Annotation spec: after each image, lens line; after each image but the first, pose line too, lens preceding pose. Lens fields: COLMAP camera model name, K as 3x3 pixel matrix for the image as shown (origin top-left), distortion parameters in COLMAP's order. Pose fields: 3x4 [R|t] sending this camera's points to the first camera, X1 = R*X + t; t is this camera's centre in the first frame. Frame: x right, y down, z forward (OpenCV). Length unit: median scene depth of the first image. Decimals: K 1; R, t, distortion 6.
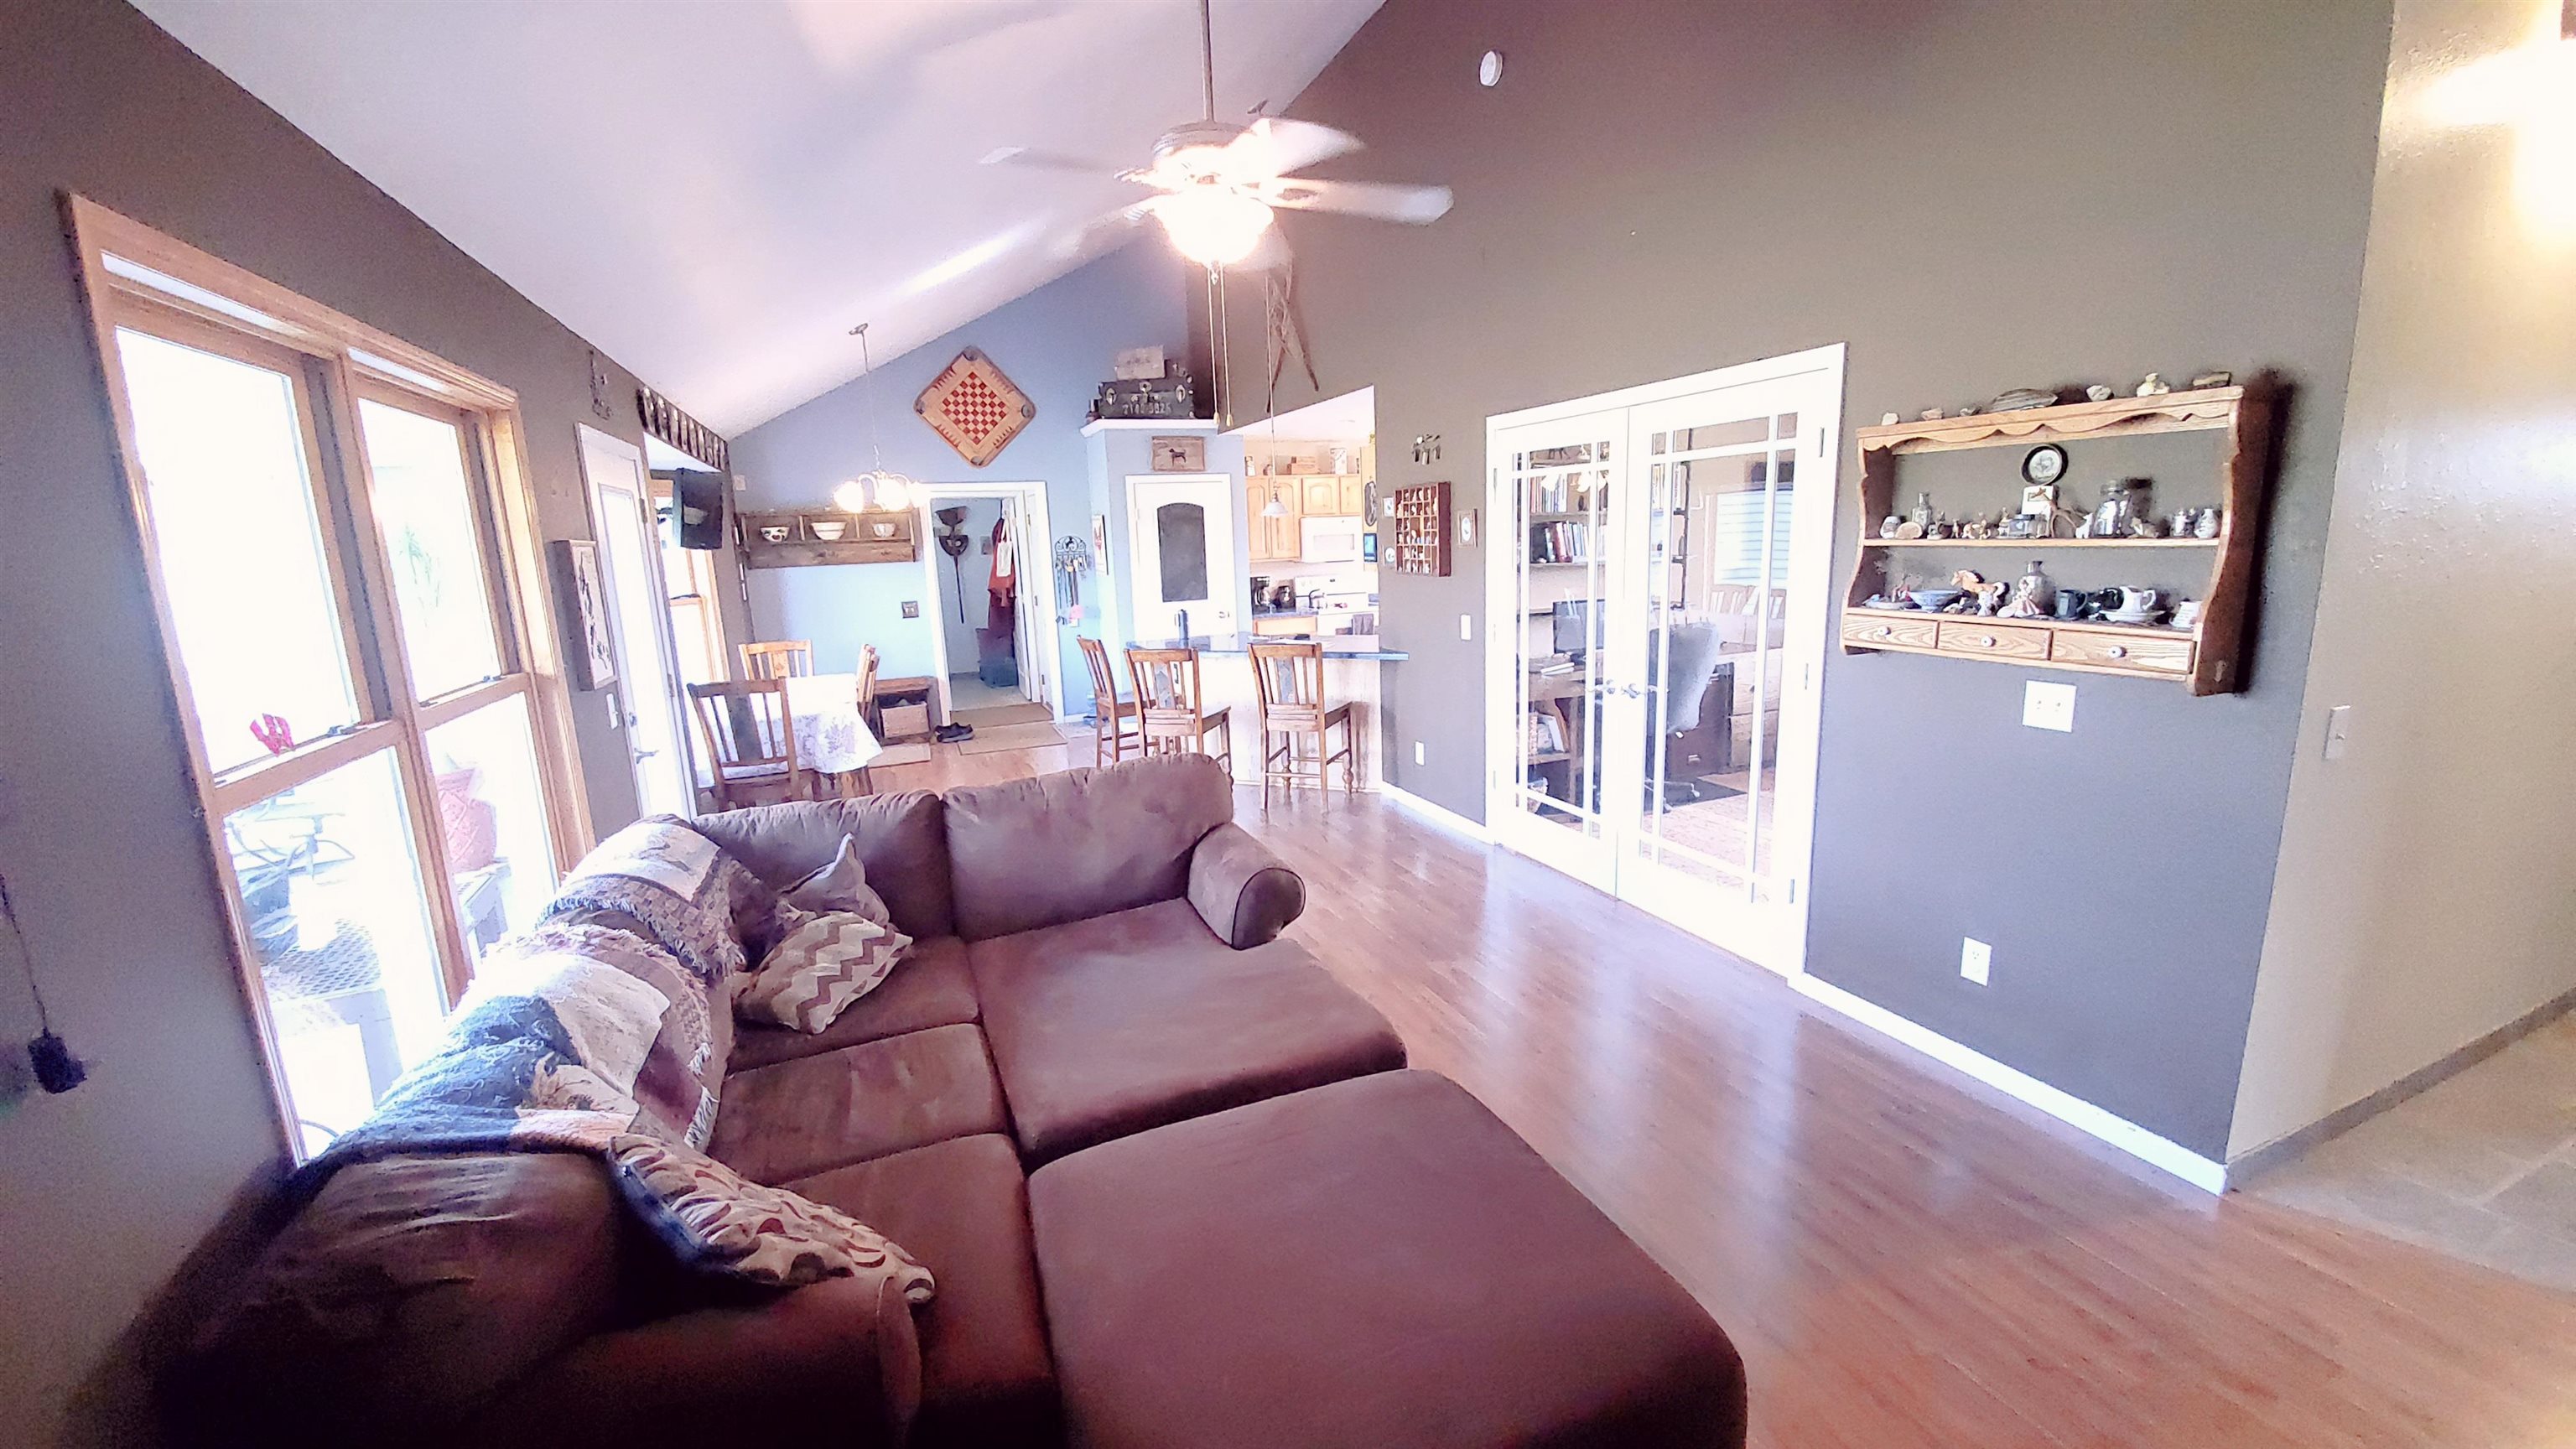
lens RADIAL K [[1012.9, 0, 1296.6], [0, 1012.9, 725.3], [0, 0, 1]] dist [-0.008385, -0.003427]
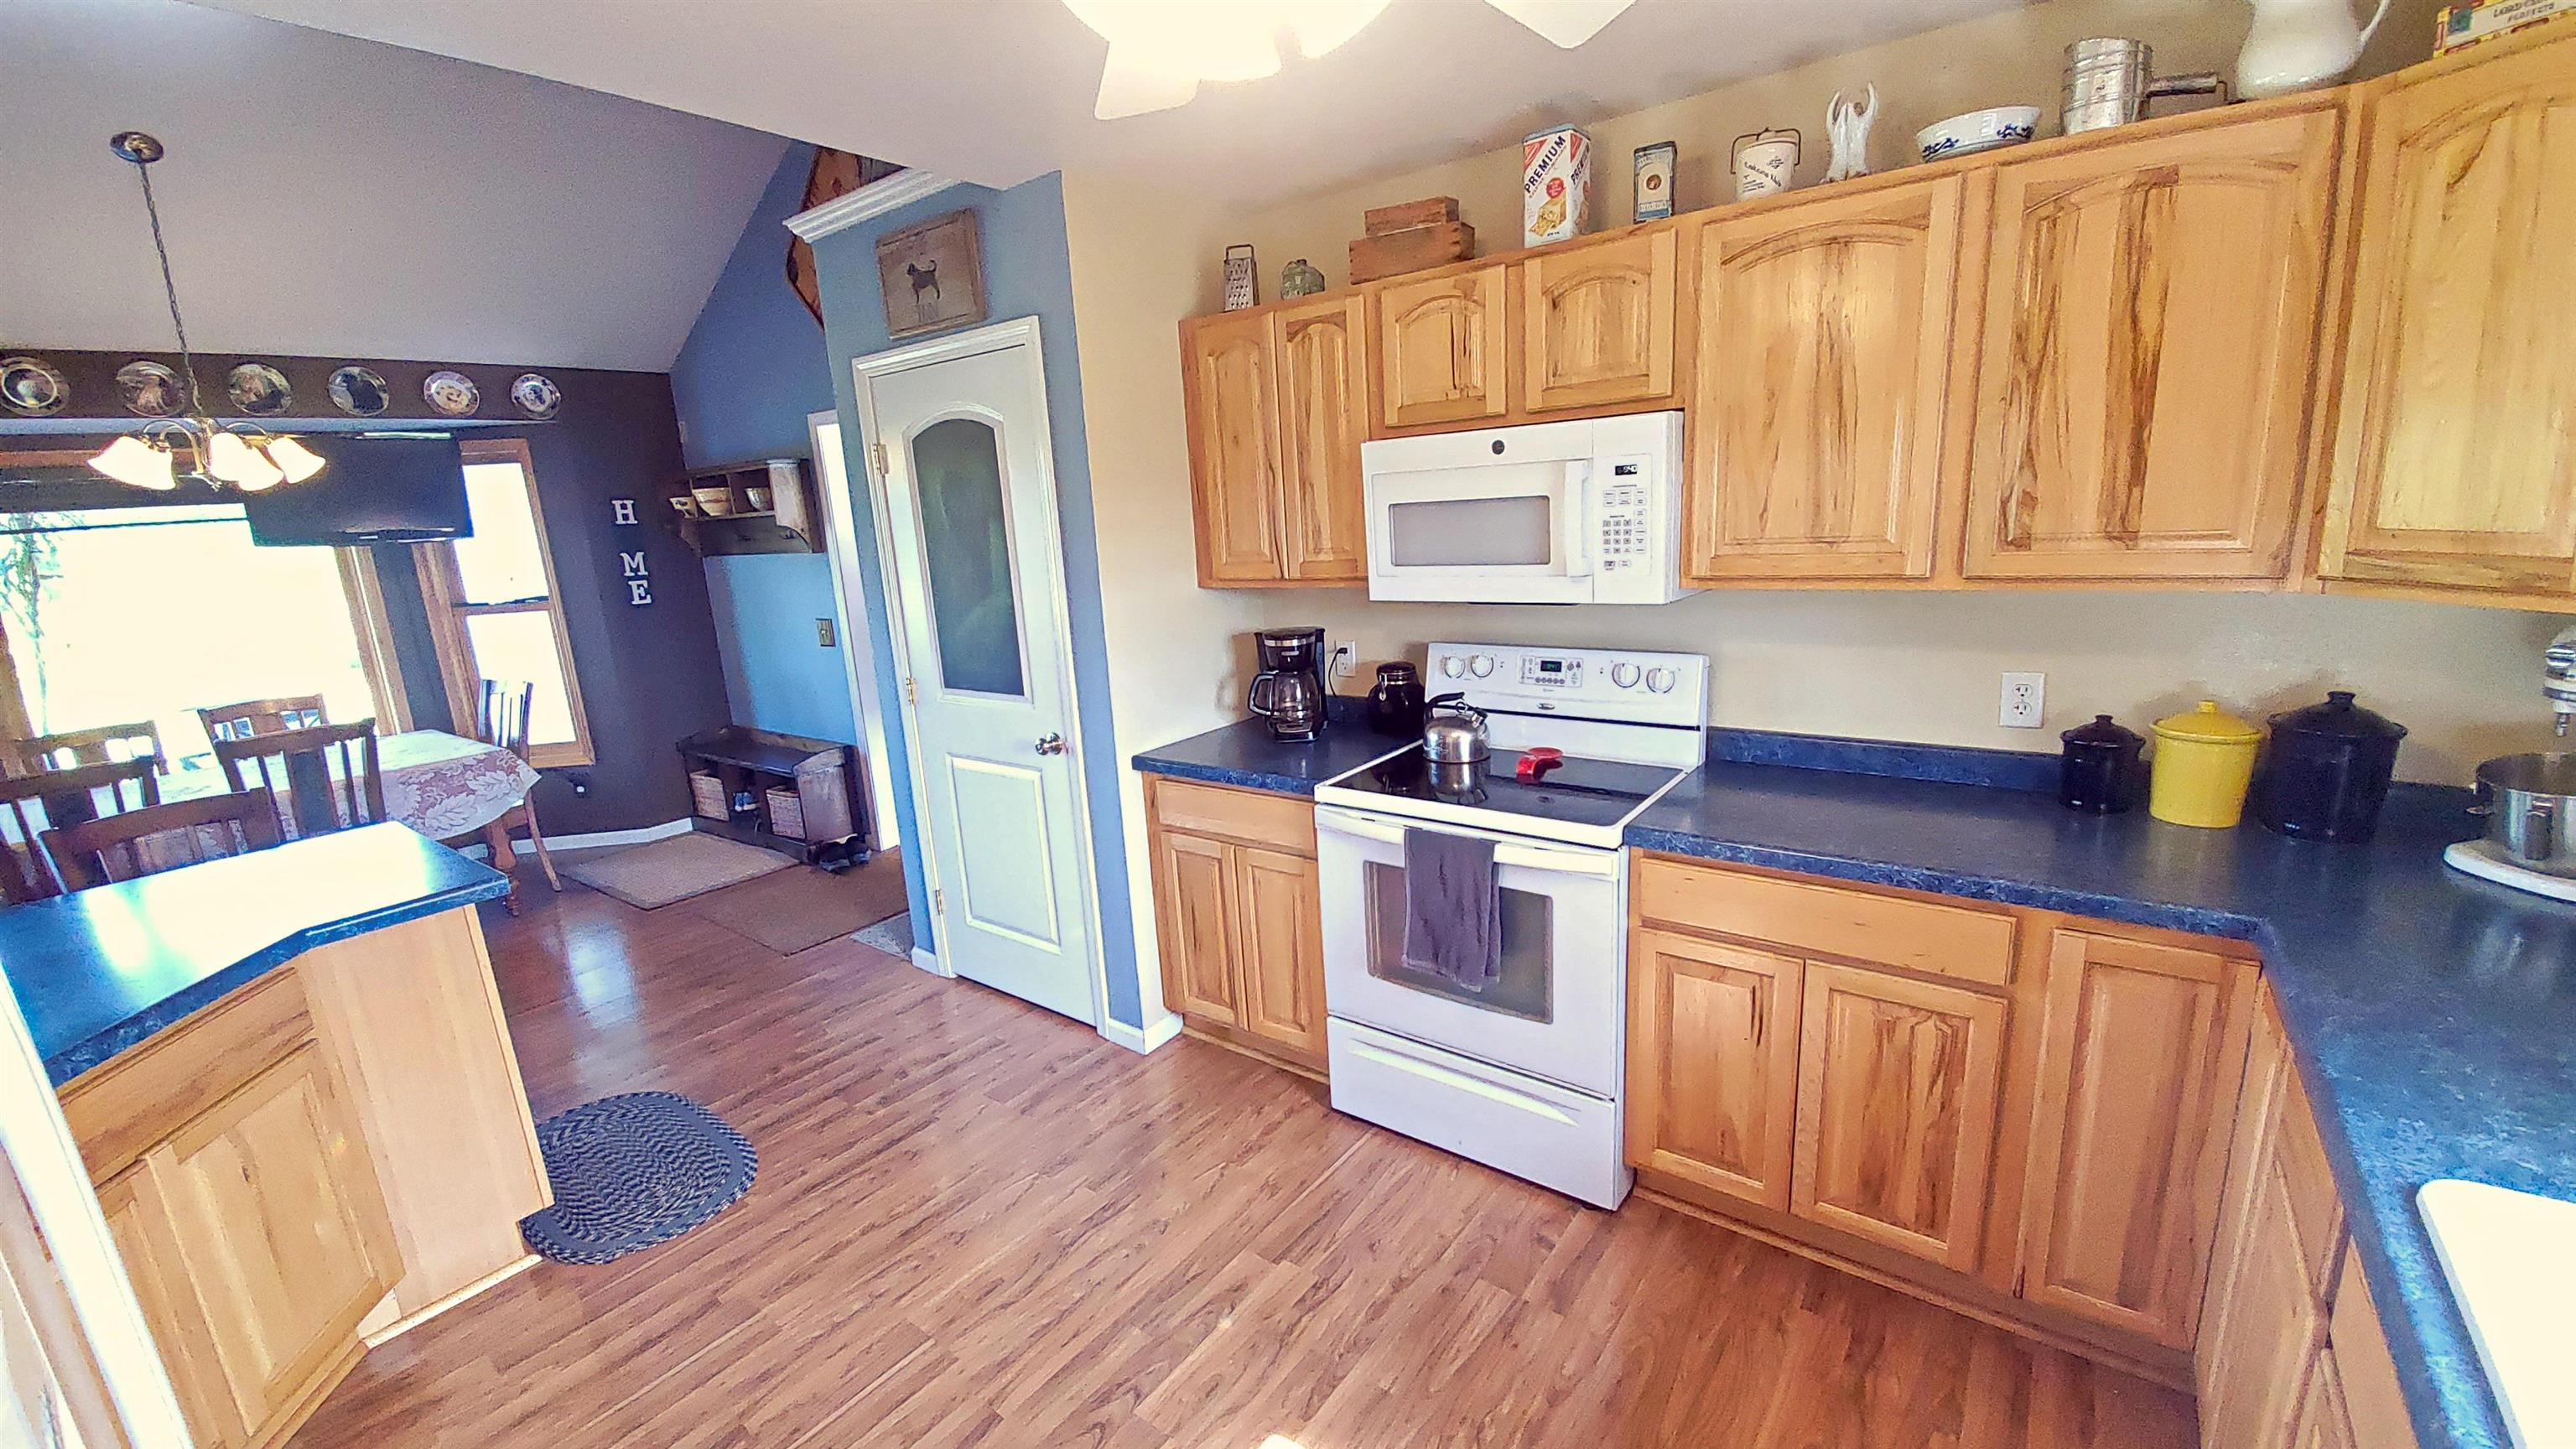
lens RADIAL K [[1012.9, 0, 1283.2], [0, 1012.9, 736.4], [0, 0, 1]] dist [-0.008385, -0.003427]
pose [[0.520557, 0.199898, -0.830097, 0.762385], [-0.122171, 0.979642, 0.159297, -0.534086], [0.845041, 0.018491, 0.534381, 2.677814]]
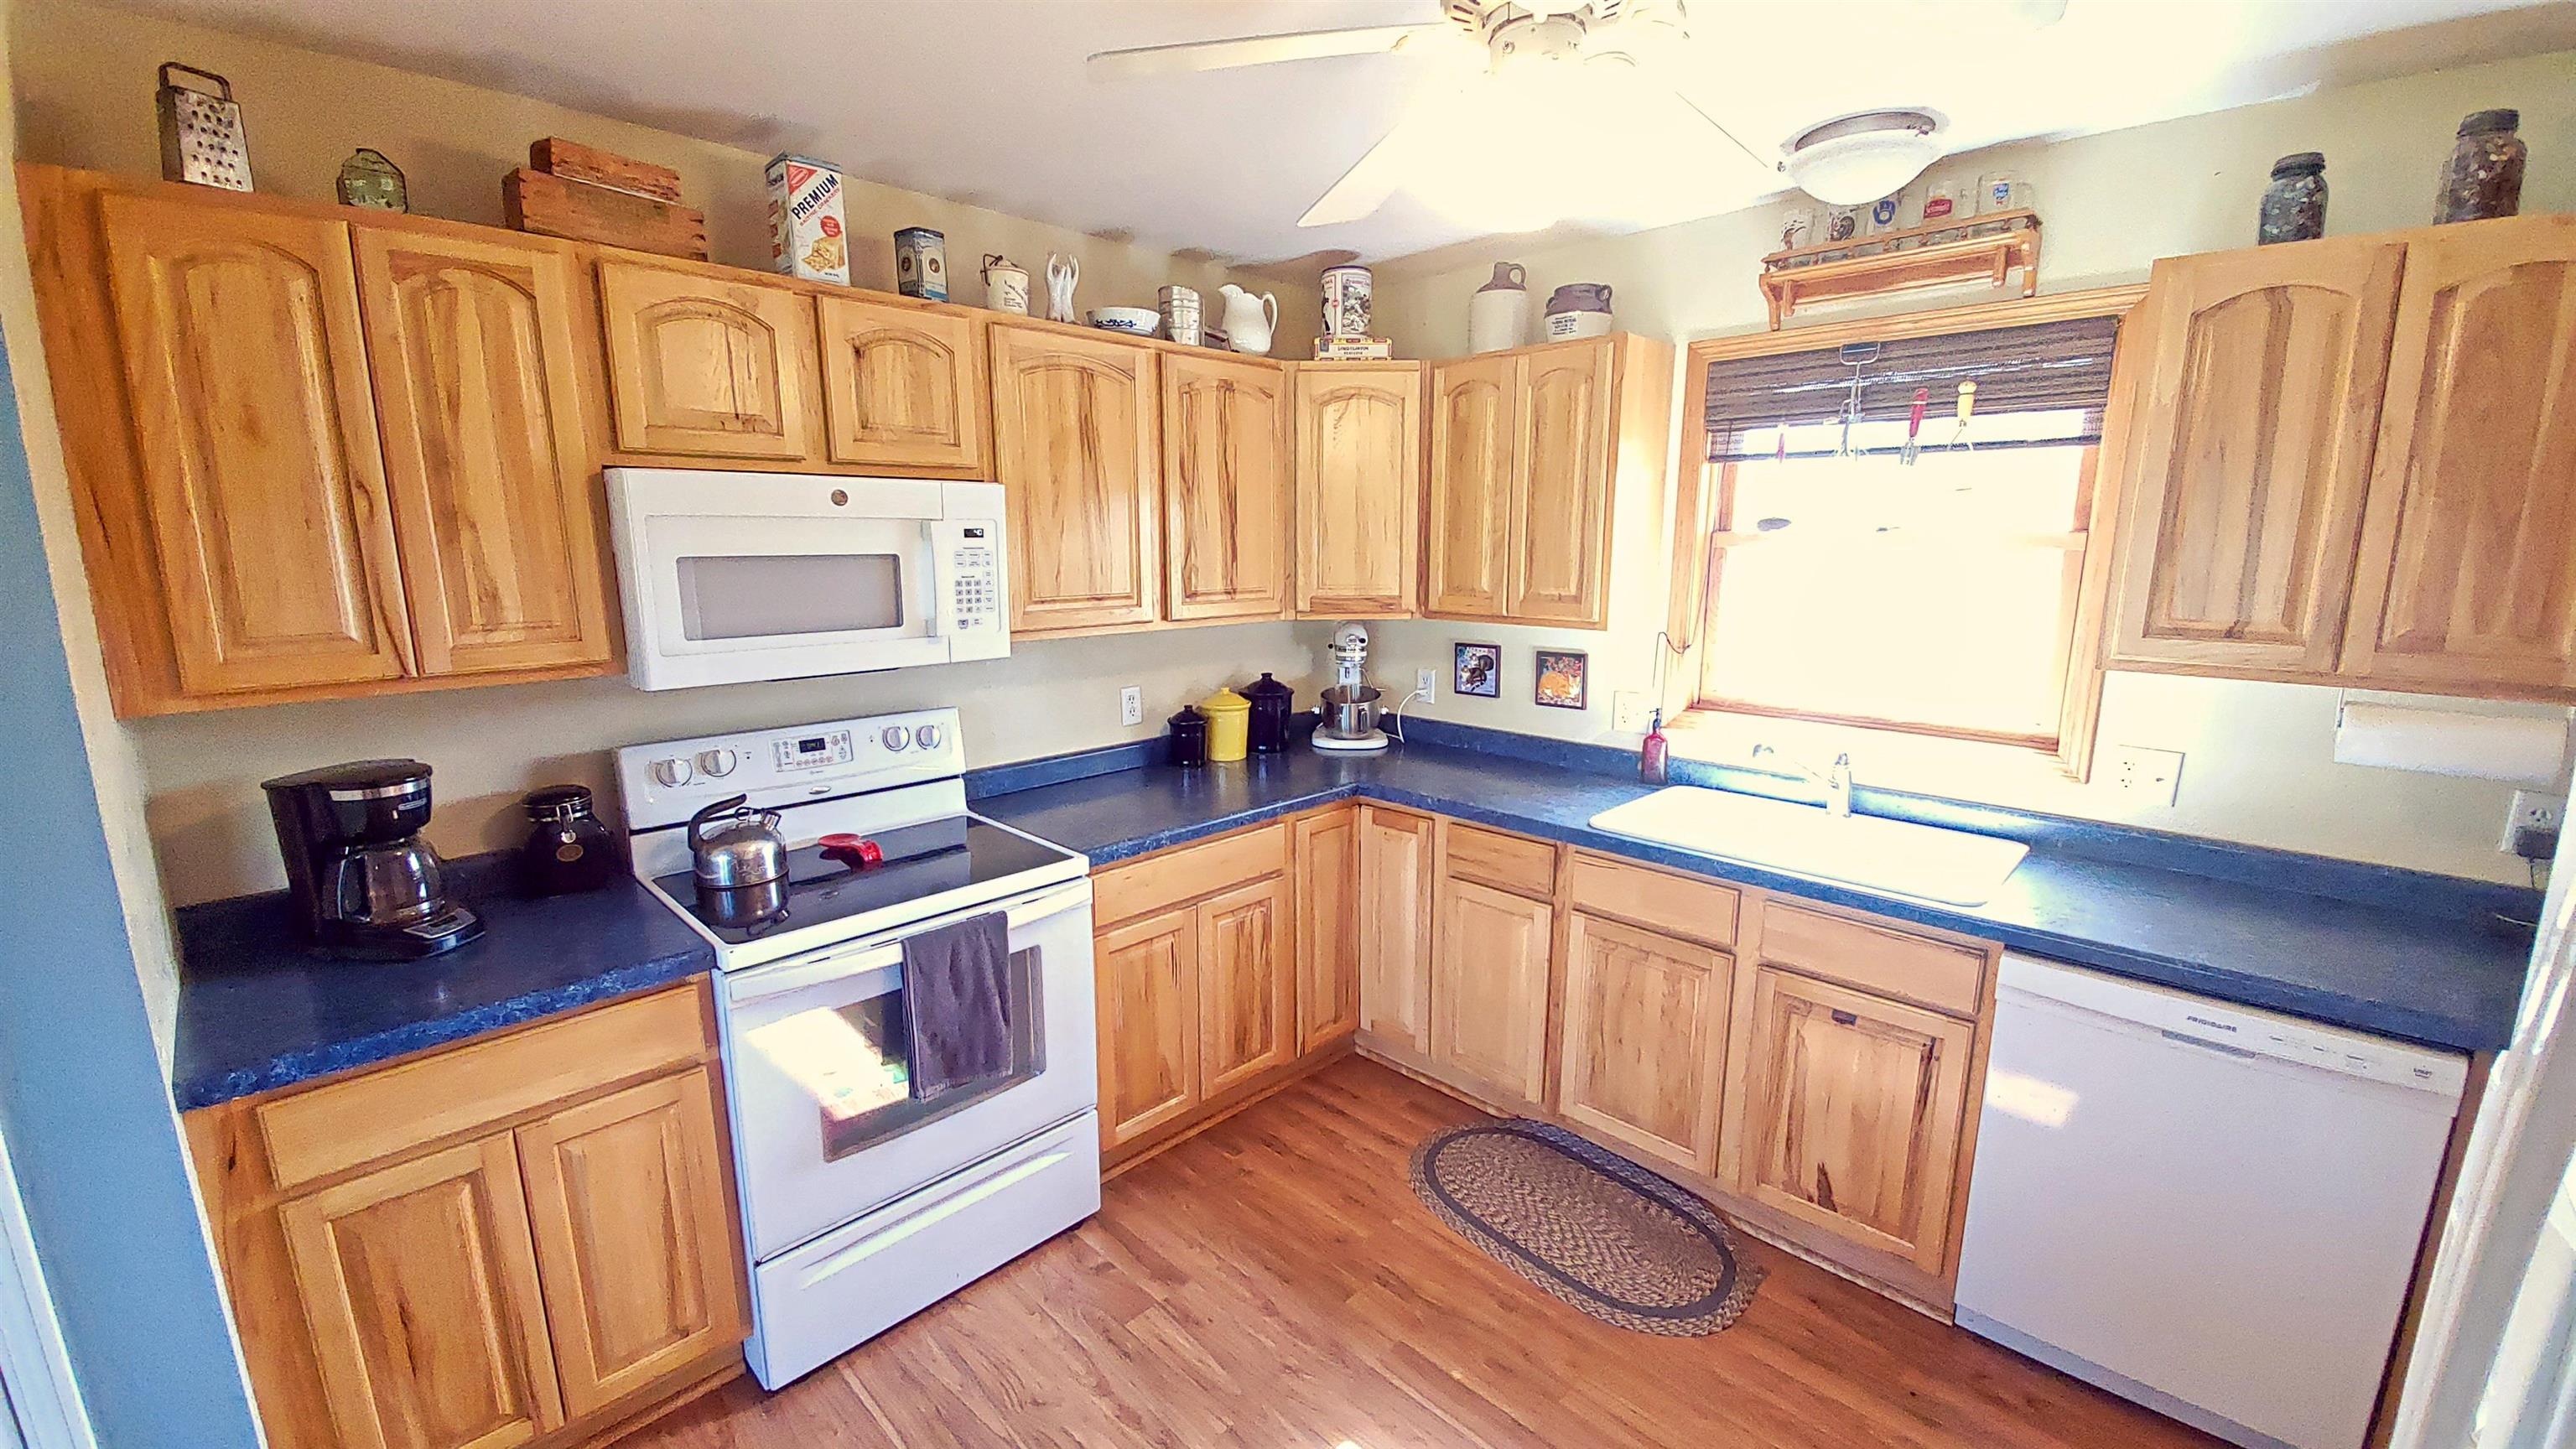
lens RADIAL K [[1012.9, 0, 1293.5], [0, 1012.9, 737.7], [0, 0, 1]] dist [-0.008385, -0.003427]
pose [[0.913243, -0.040631, 0.405384, 0.143529], [0.040951, 0.999130, 0.007889, -0.476987], [-0.405352, 0.009396, 0.914112, 2.473491]]
